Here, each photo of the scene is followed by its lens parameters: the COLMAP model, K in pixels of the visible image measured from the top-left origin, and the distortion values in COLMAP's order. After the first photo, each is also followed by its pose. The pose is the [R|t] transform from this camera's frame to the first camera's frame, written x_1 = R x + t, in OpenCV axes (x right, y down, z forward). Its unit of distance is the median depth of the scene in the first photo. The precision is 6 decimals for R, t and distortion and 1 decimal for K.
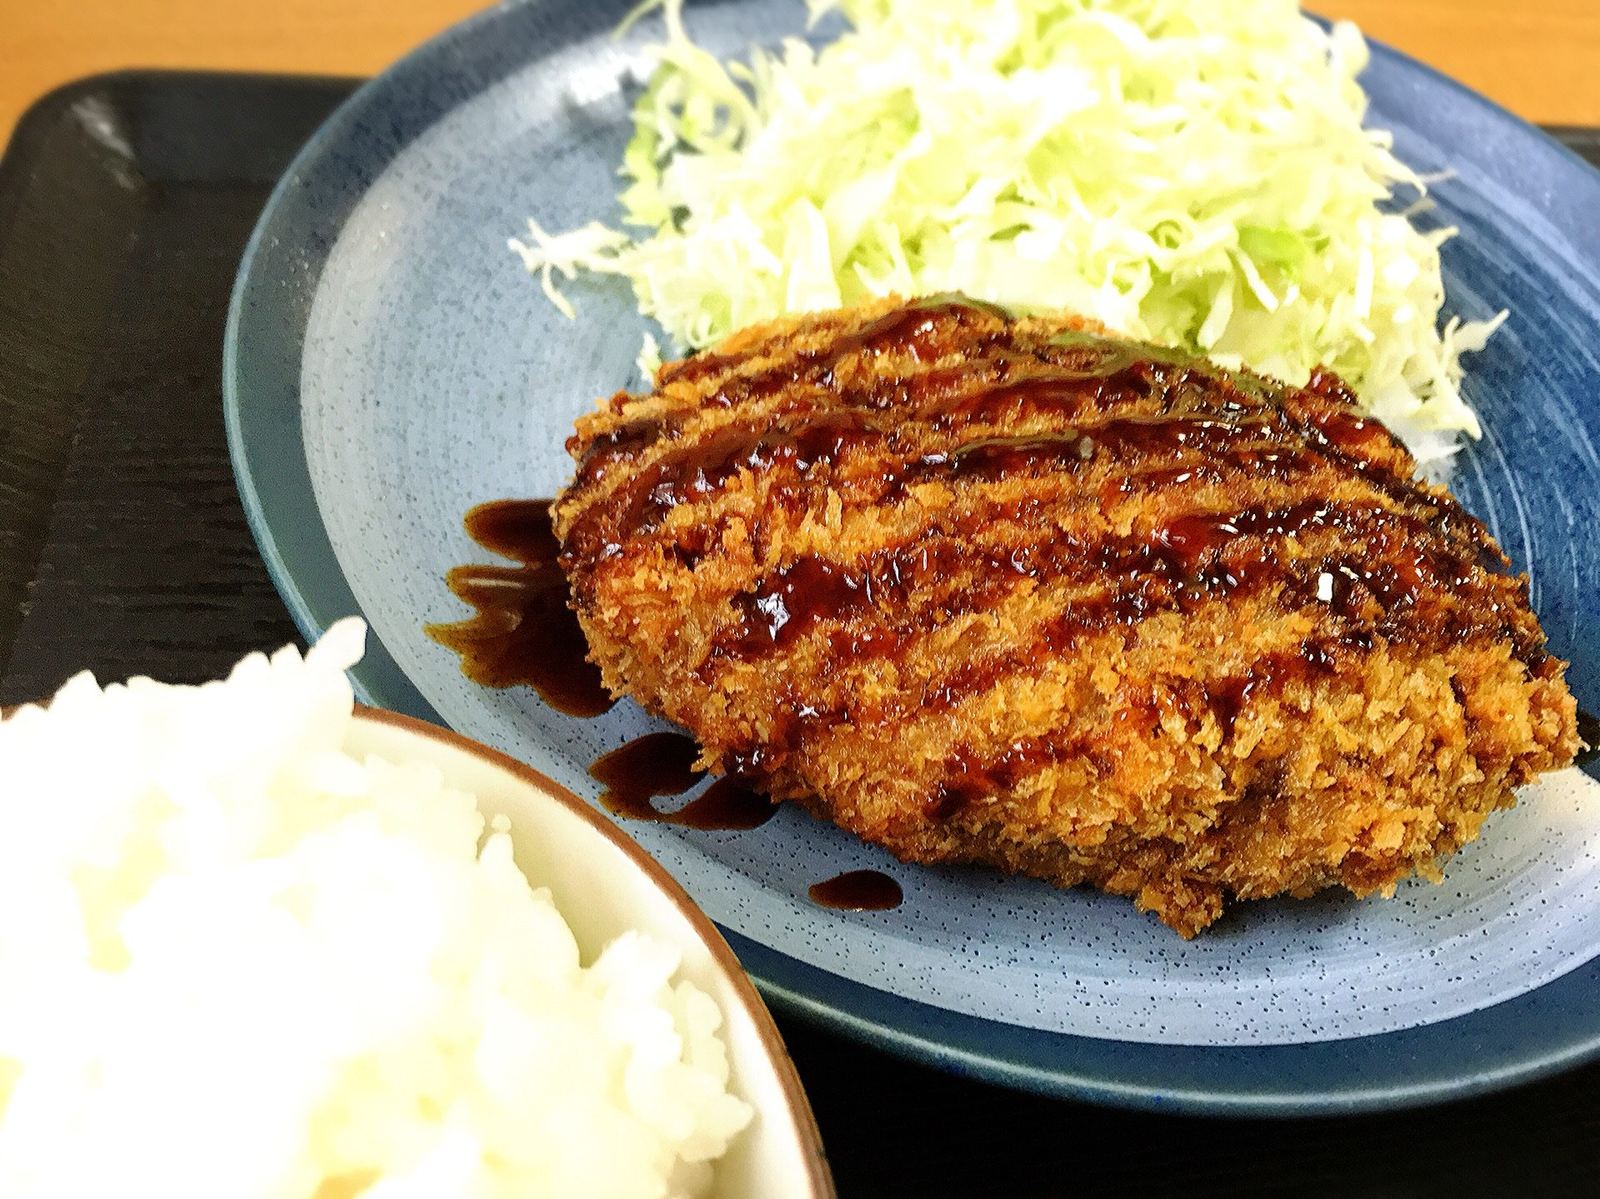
lens RADIAL K [[1469.0, 0, 799.2], [0, 1469.0, 595.3], [0, 0, 1]] dist [0.033906, 0.000000]
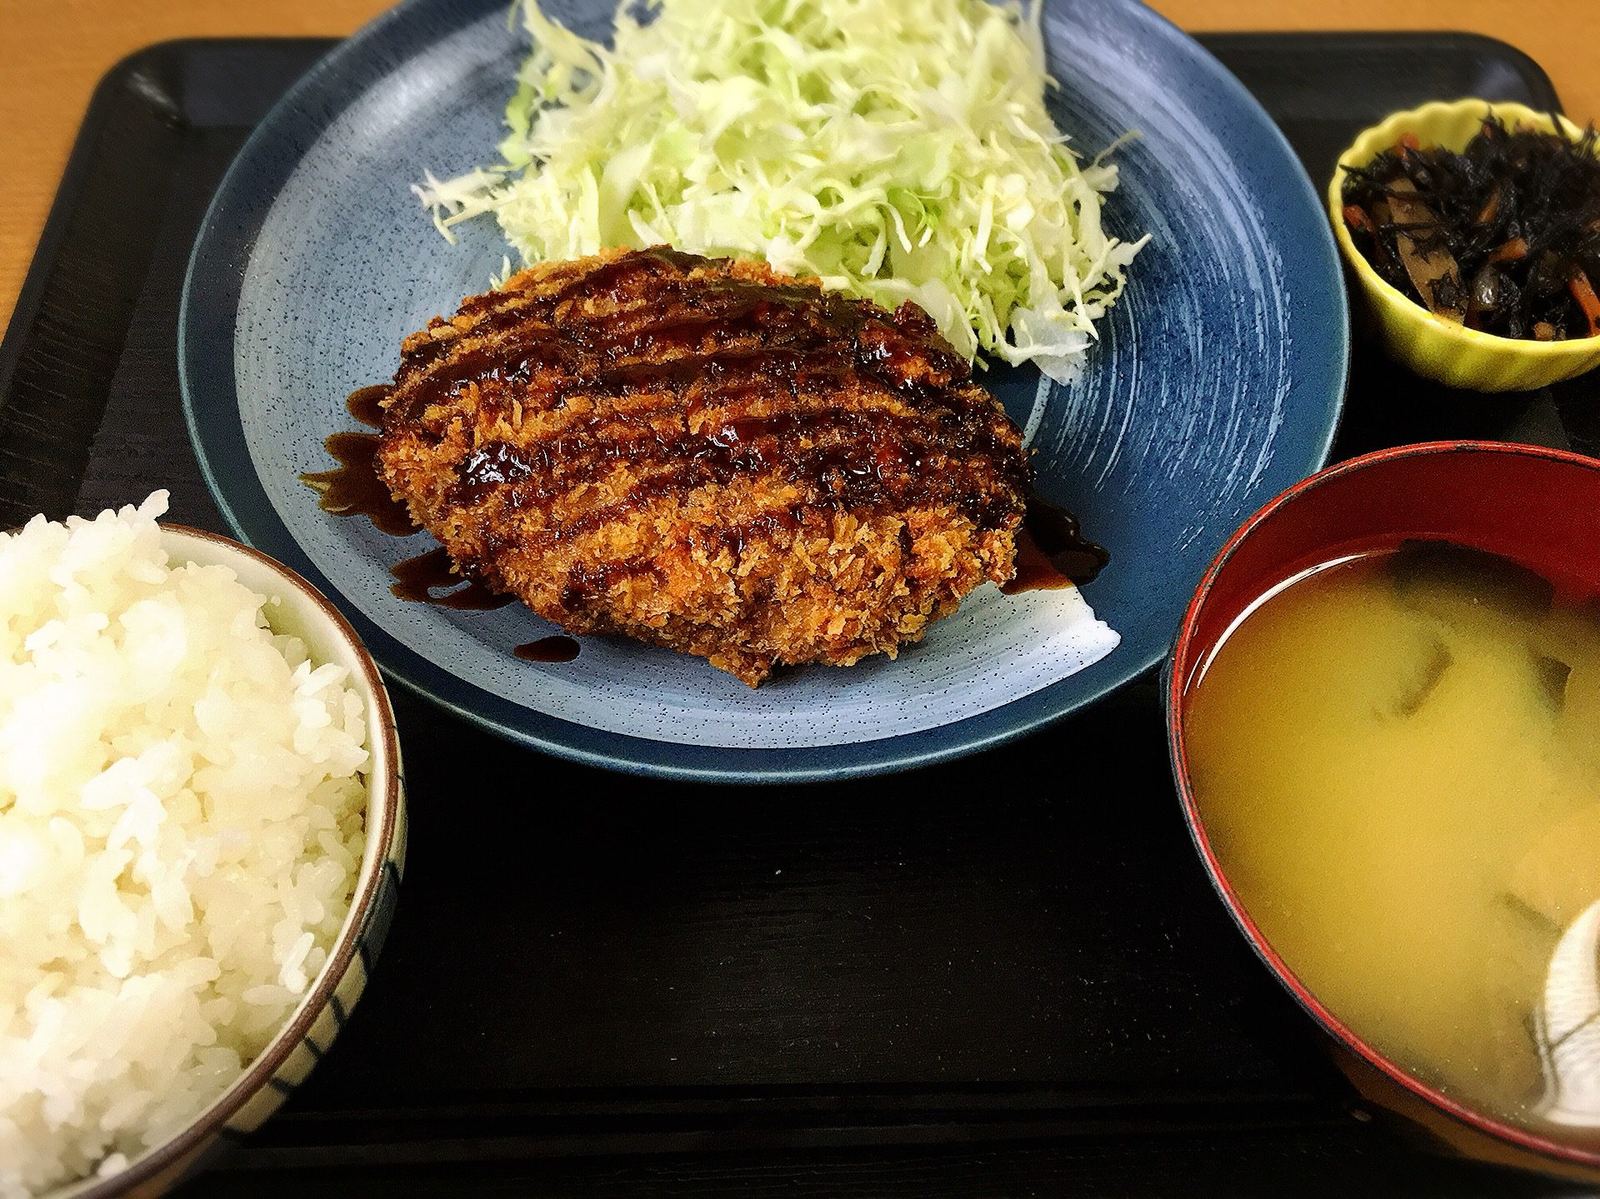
lens RADIAL K [[1469.0, 0, 800.4], [0, 1469.0, 603.0], [0, 0, 1]] dist [0.033906, 0.000000]
pose [[0.988216, 0.034258, -0.149183, 0.556835], [-0.011026, 0.988033, 0.153850, -0.100669], [0.152669, -0.150392, 0.976767, -0.523056]]
